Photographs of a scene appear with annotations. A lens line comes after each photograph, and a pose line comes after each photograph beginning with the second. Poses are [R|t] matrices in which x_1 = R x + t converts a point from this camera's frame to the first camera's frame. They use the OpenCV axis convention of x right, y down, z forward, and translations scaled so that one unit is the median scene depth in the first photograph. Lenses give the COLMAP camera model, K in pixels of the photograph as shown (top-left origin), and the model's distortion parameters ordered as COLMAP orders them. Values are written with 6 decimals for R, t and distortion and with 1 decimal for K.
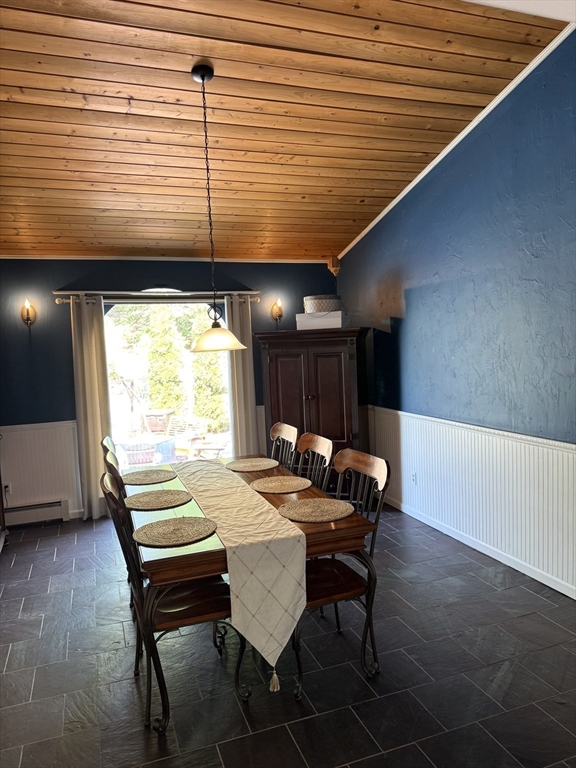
lens RADIAL K [[546.1, 0, 289.2], [0, 546.1, 386.4], [0, 0, 1]] dist [0.043090, -0.062308]
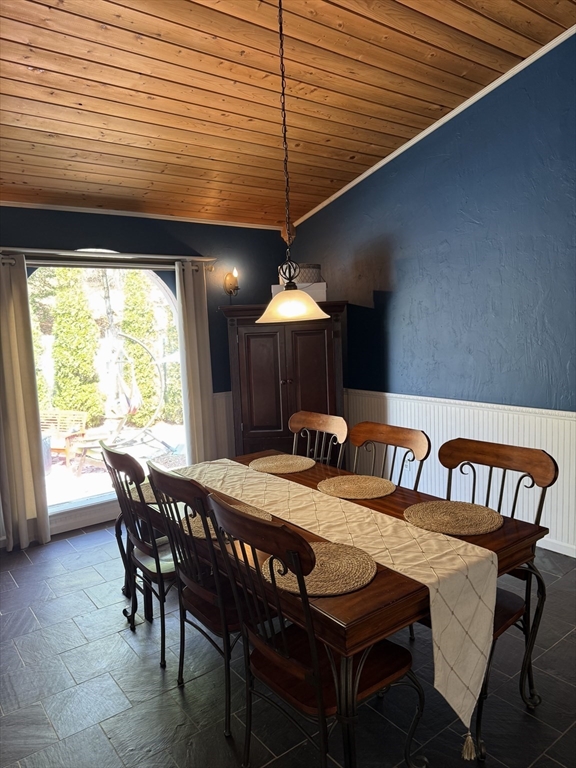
lens RADIAL K [[546.1, 0, 283.7], [0, 546.1, 383.4], [0, 0, 1]] dist [0.043090, -0.062308]
pose [[0.955366, -0.029073, 0.293991, -0.242176], [0.023254, 0.999459, 0.023270, 0.003506], [-0.294508, -0.015395, 0.955525, 0.178382]]
